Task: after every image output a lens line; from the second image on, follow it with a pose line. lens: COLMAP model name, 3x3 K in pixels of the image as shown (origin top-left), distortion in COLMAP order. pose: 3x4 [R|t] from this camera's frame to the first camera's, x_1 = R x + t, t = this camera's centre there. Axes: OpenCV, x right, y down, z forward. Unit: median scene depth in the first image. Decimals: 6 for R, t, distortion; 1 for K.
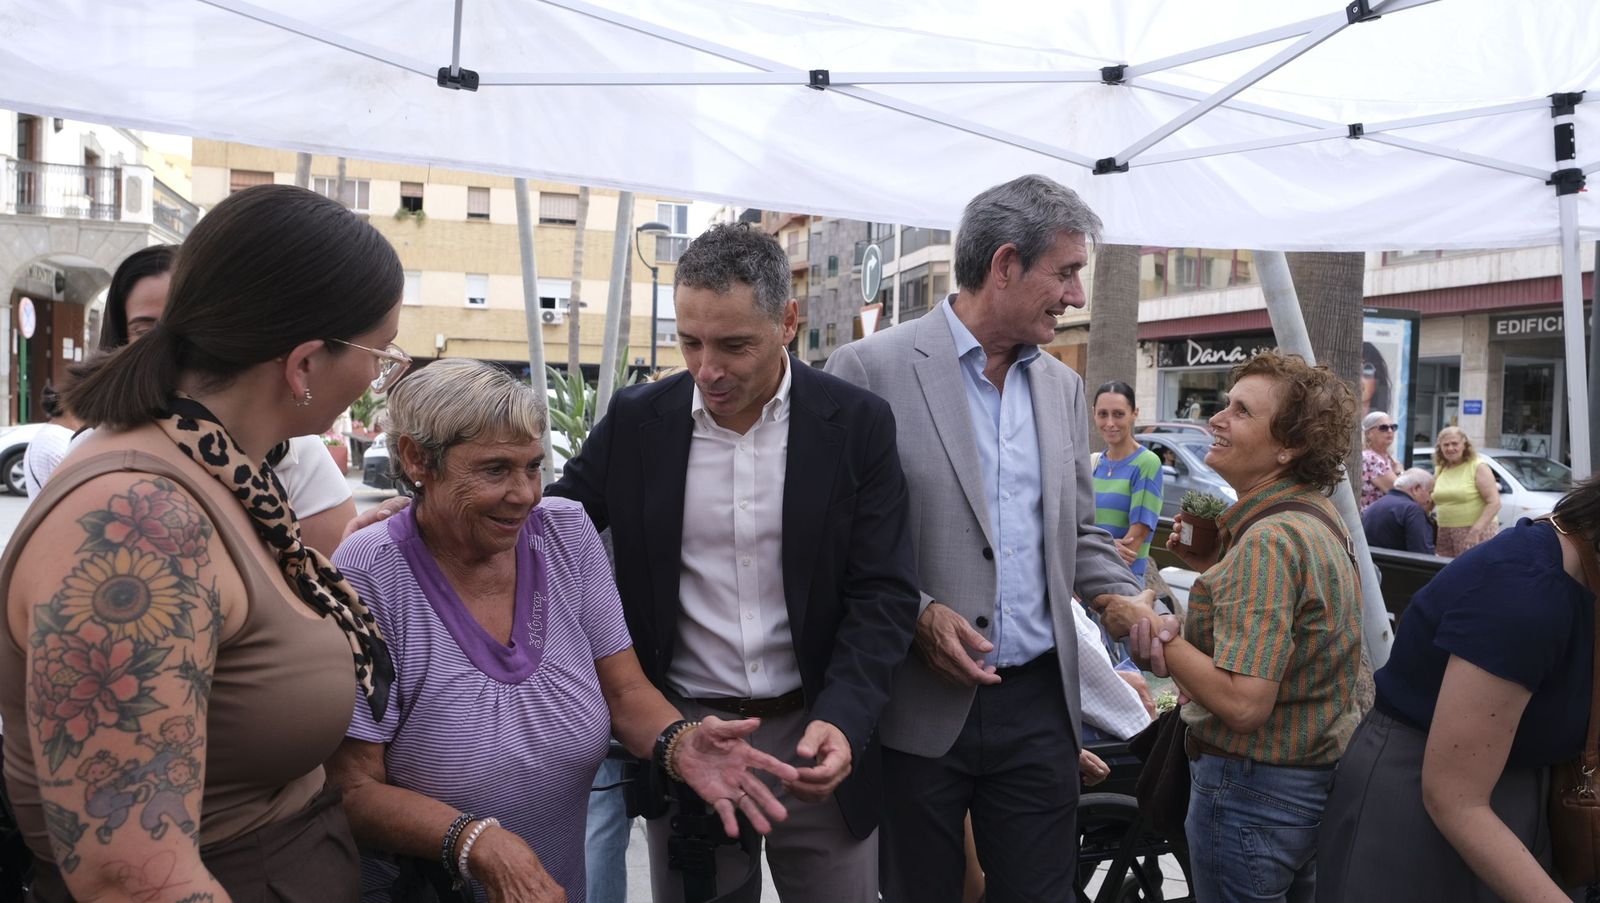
lens RADIAL K [[1067.8, 0, 795.4], [0, 1067.8, 446.9], [0, 0, 1]] dist [-0.031208, 0.012412]
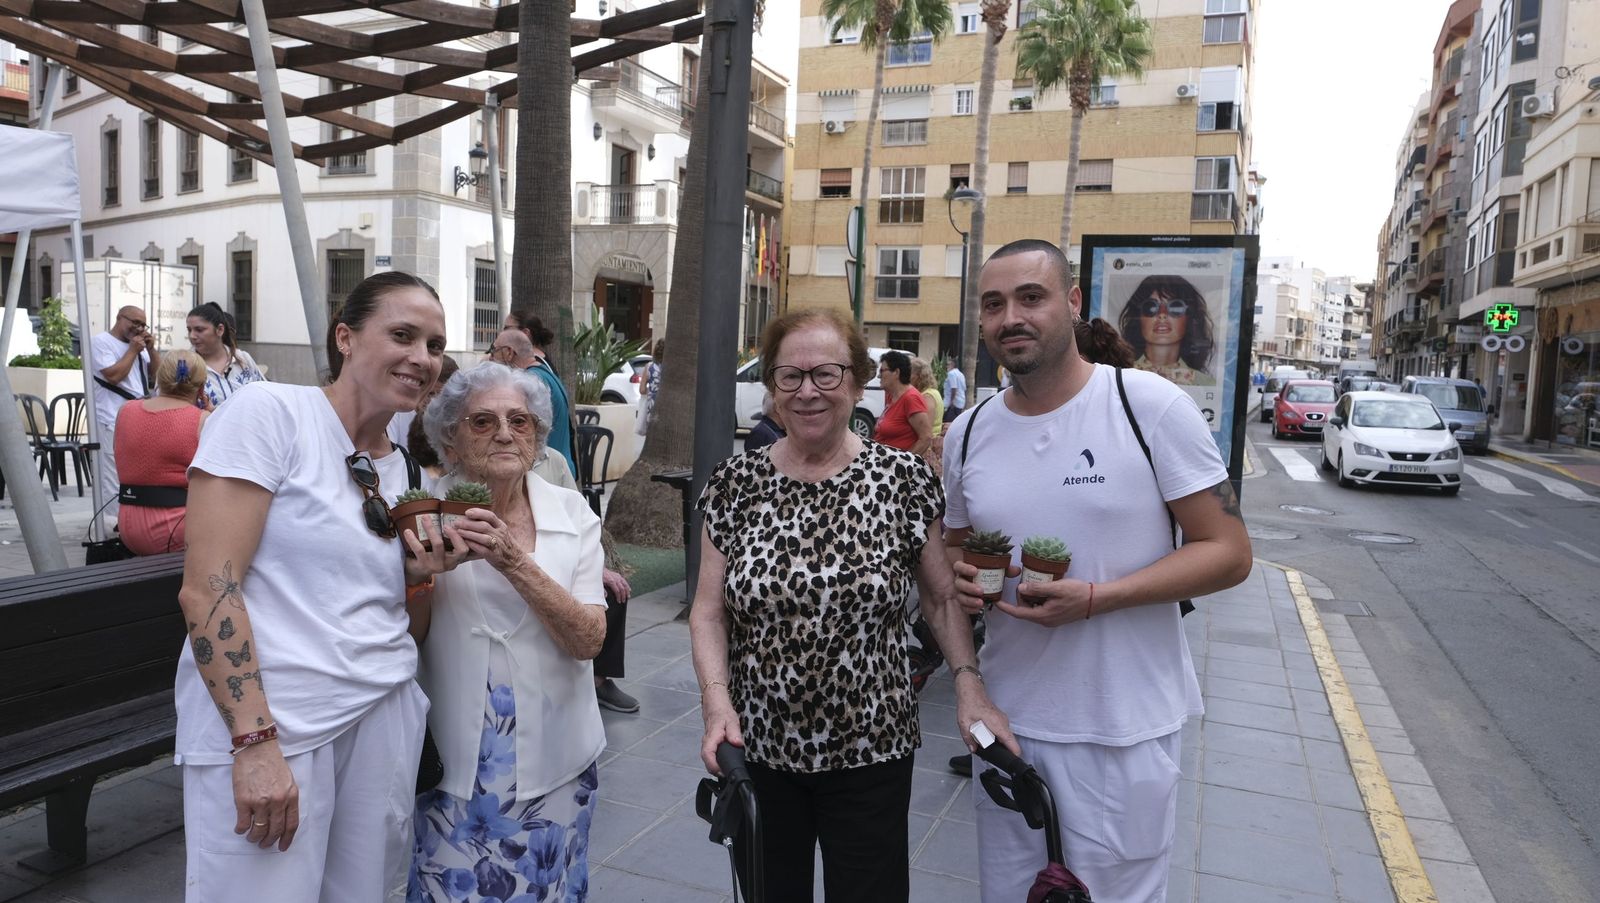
lens RADIAL K [[1067.8, 0, 794.1], [0, 1067.8, 460.9], [0, 0, 1]] dist [-0.031208, 0.012412]
pose [[0.781649, 0.061563, -0.620672, 0.301130], [-0.036588, 0.997929, 0.052904, 0.006742], [0.622644, -0.018643, 0.782283, 0.040284]]
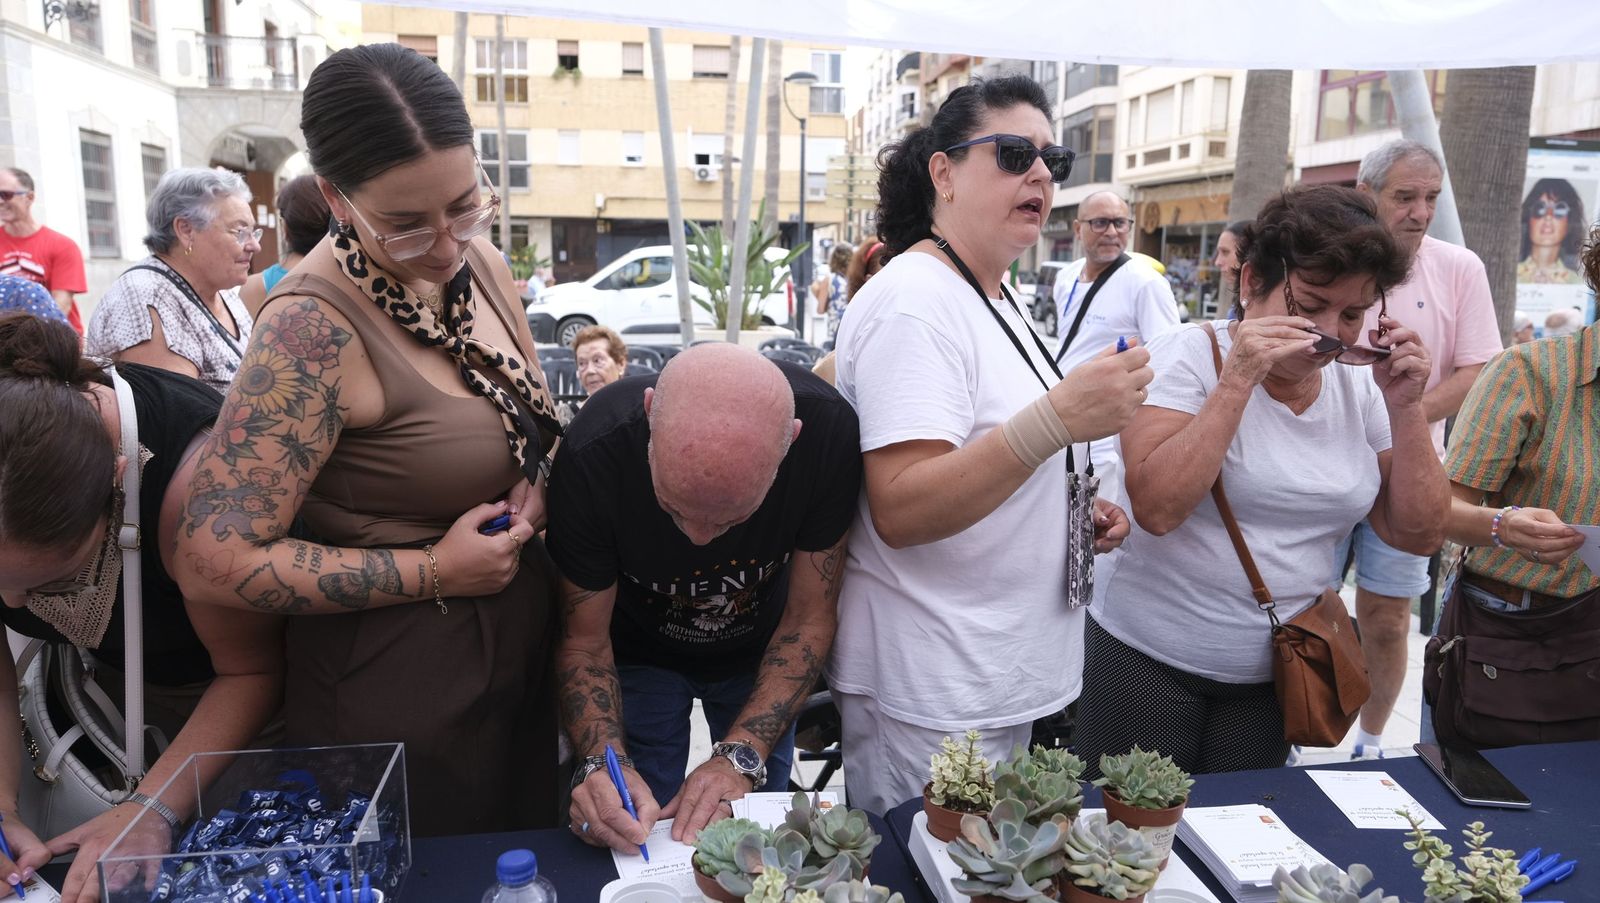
lens RADIAL K [[1067.8, 0, 795.1], [0, 1067.8, 451.6], [0, 0, 1]] dist [-0.031208, 0.012412]
pose [[0.988904, 0.014098, -0.147883, 0.008494], [0.006128, 0.990768, 0.135428, 0.002567], [0.148427, -0.134832, 0.979689, -0.006661]]
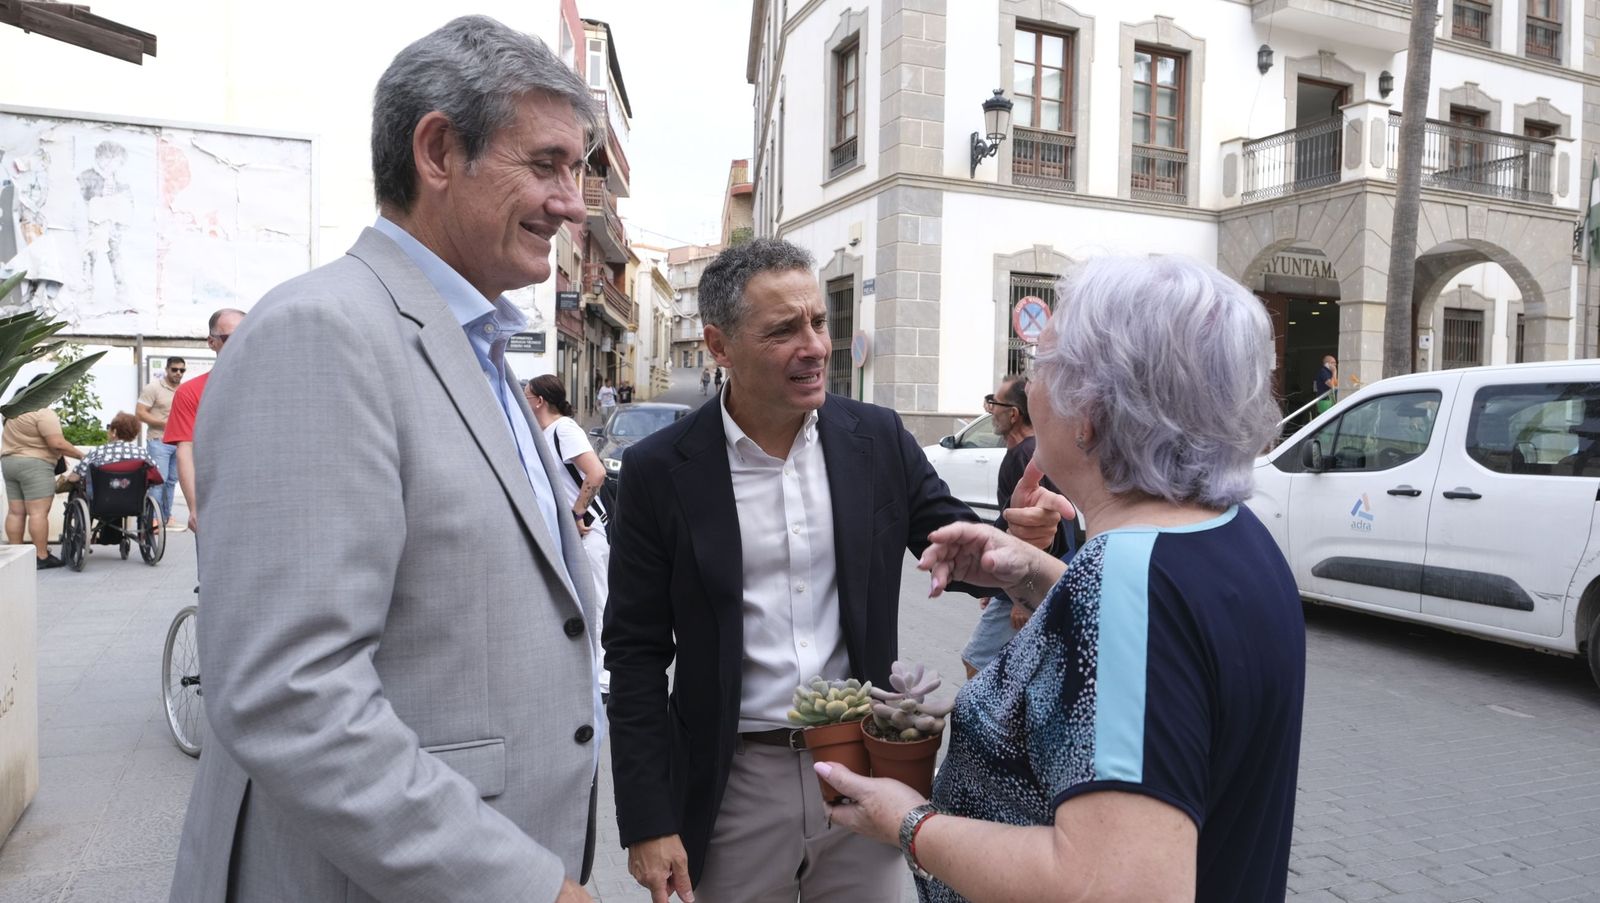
lens RADIAL K [[1067.8, 0, 789.4], [0, 1067.8, 458.7], [0, 0, 1]] dist [-0.031208, 0.012412]
pose [[0.126318, 0.017400, -0.991837, 0.056703], [-0.040317, 0.999110, 0.012393, -0.008856], [0.991170, 0.038422, 0.126907, 0.434627]]
